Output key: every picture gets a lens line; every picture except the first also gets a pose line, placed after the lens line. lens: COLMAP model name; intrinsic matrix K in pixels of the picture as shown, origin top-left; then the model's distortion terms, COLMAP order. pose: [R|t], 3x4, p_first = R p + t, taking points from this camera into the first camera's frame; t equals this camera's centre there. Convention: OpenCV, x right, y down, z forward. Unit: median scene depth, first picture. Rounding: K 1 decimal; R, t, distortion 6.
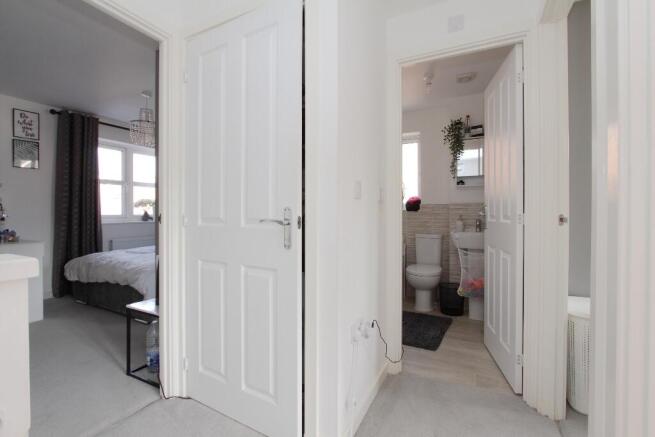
lens RADIAL K [[313.5, 0, 327.5], [0, 313.5, 218.5], [0, 0, 1]] dist [-0.000631, 0.000428]
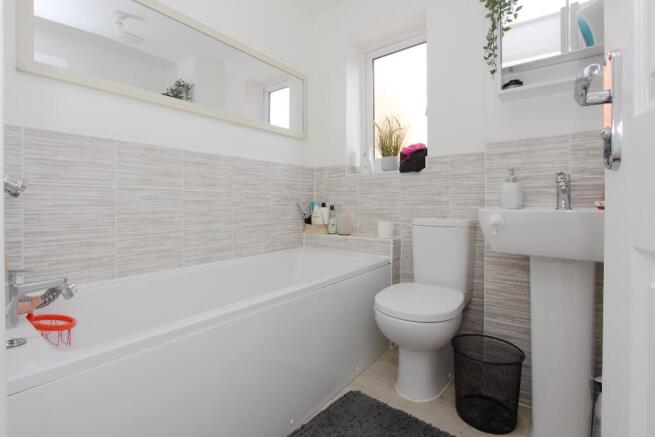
lens RADIAL K [[310.4, 0, 329.3], [0, 310.4, 209.0], [0, 0, 1]] dist [-0.009596, 0.000504]
pose [[0.989149, 0.001155, -0.146911, 0.246929], [-0.000949, 0.999998, 0.001467, 0.039347], [0.146913, -0.001312, 0.989149, 0.565159]]
